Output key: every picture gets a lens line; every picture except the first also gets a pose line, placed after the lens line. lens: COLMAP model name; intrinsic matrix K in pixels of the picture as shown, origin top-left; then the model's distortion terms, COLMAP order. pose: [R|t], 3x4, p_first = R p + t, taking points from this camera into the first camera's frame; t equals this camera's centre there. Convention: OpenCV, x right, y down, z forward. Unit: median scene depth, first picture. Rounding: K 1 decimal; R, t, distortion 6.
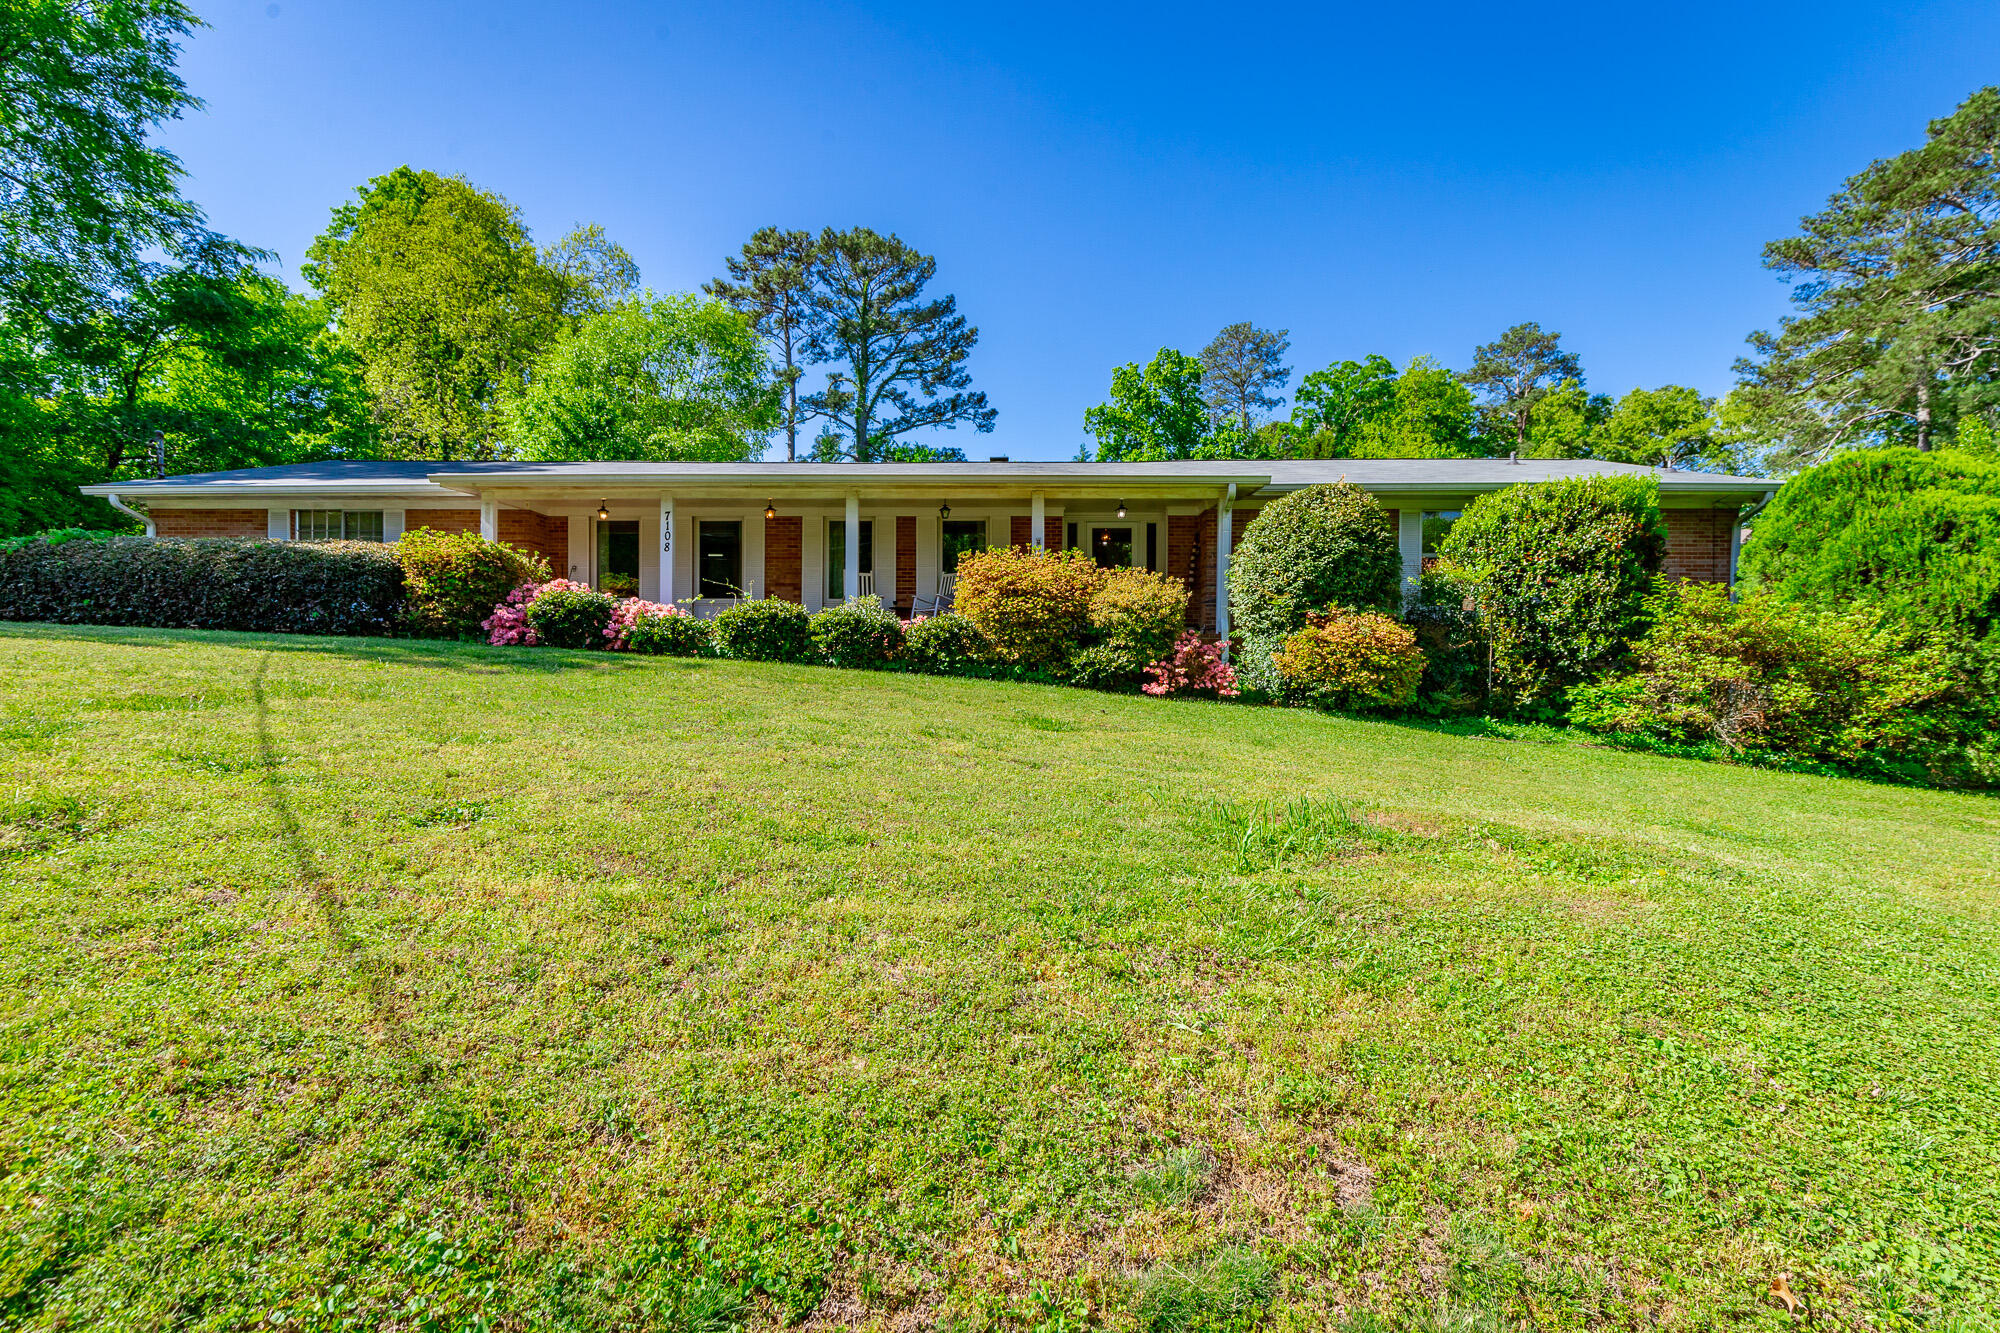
lens RADIAL K [[913.3, 0, 997.0], [0, 913.3, 666.9], [0, 0, 1]] dist [0.007197, -0.000117]
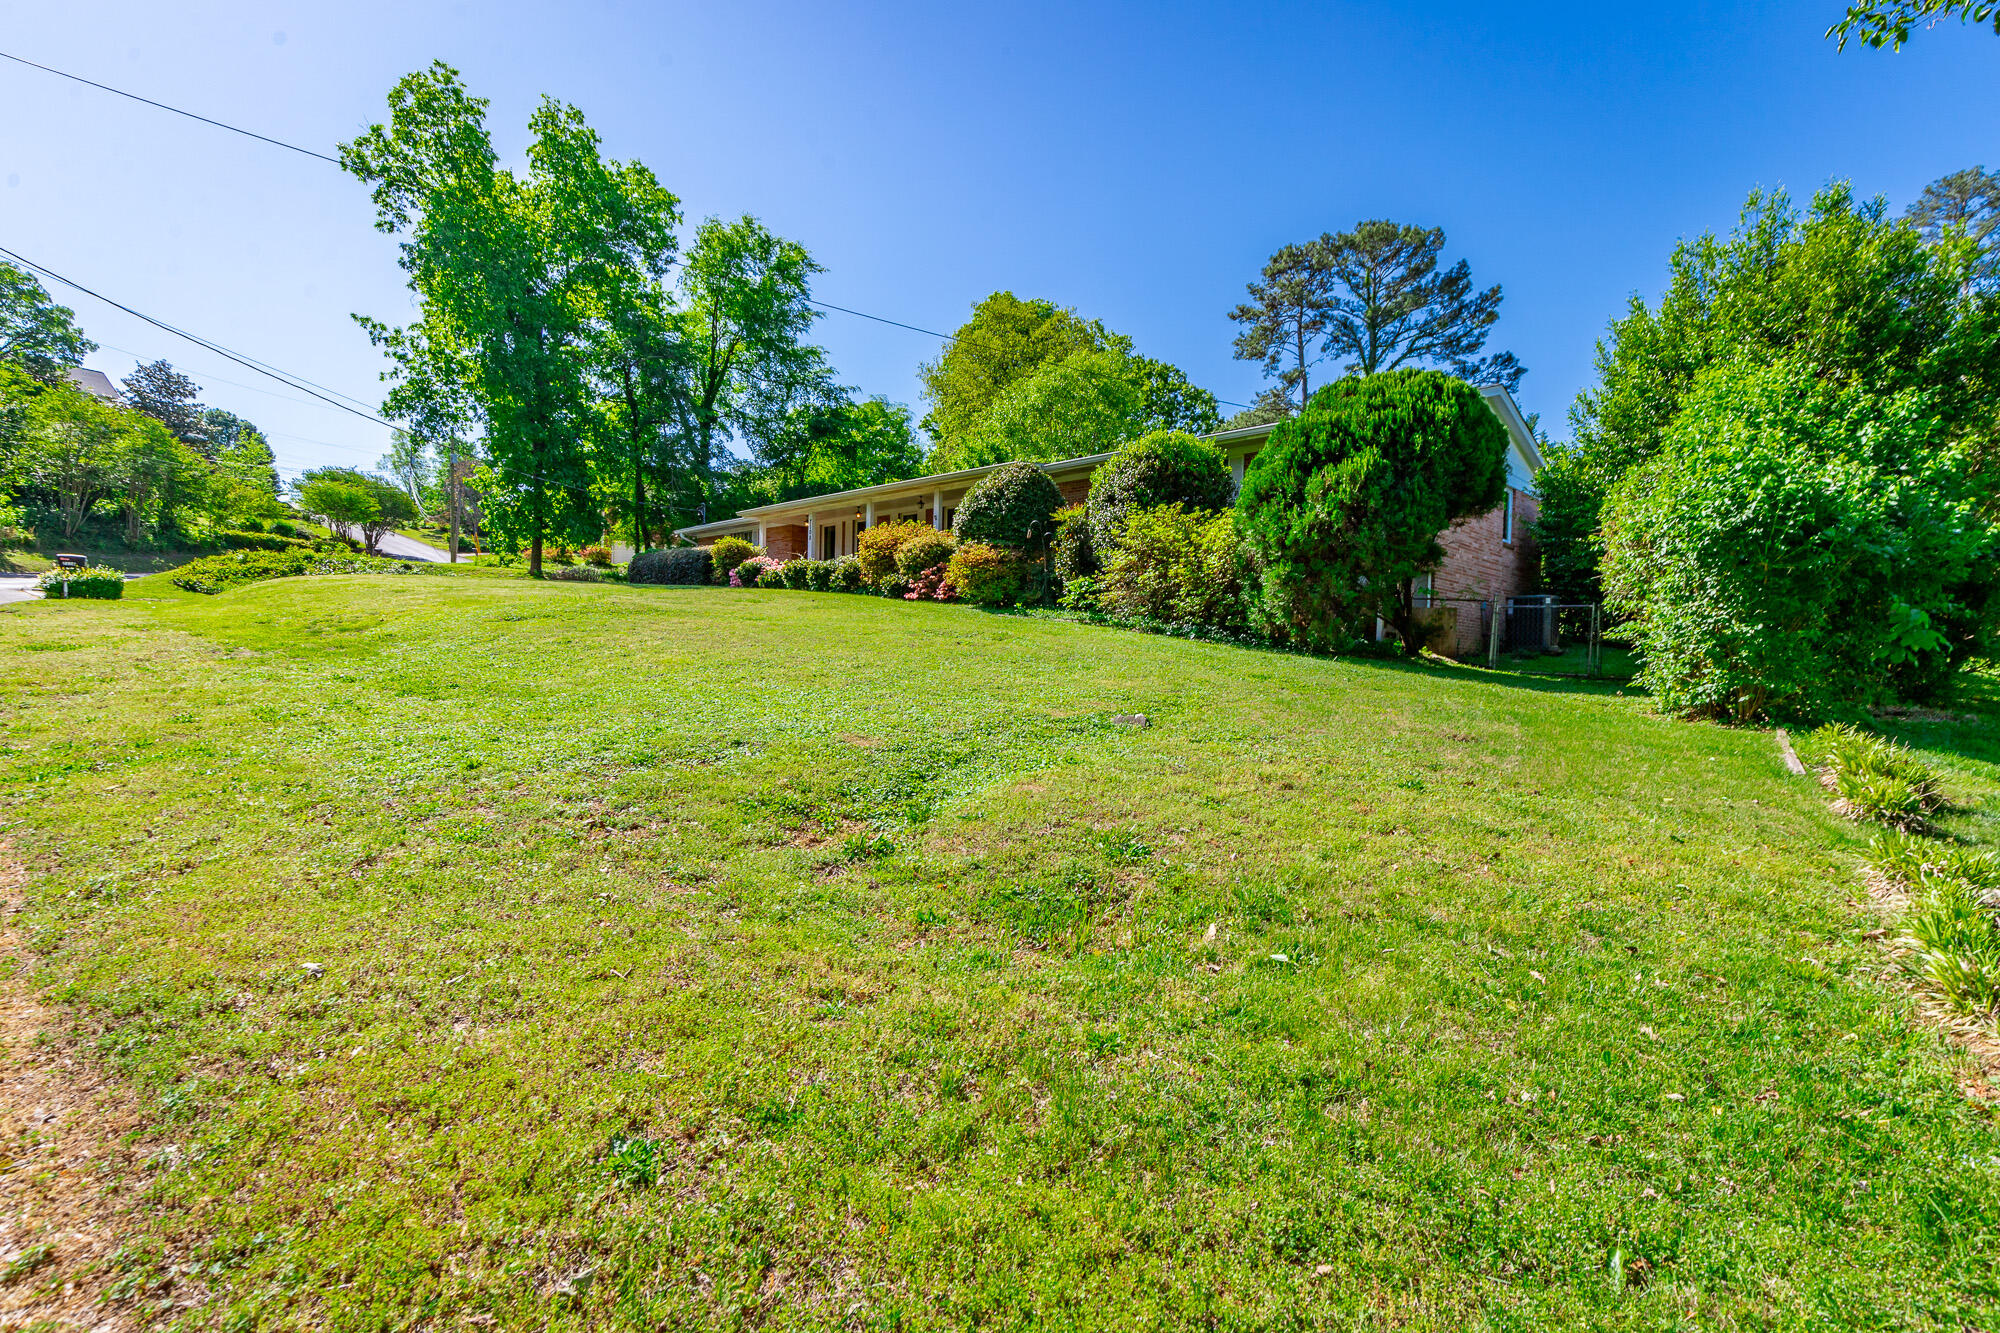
lens RADIAL K [[894.4, 0, 1011.7], [0, 894.4, 653.8], [0, 0, 1]] dist [0.010340, -0.000077]
pose [[0.747877, 0.009438, -0.663770, 0.388230], [-0.015460, 0.999875, -0.003202, 0.036754], [0.663657, 0.012657, 0.747930, -0.043207]]
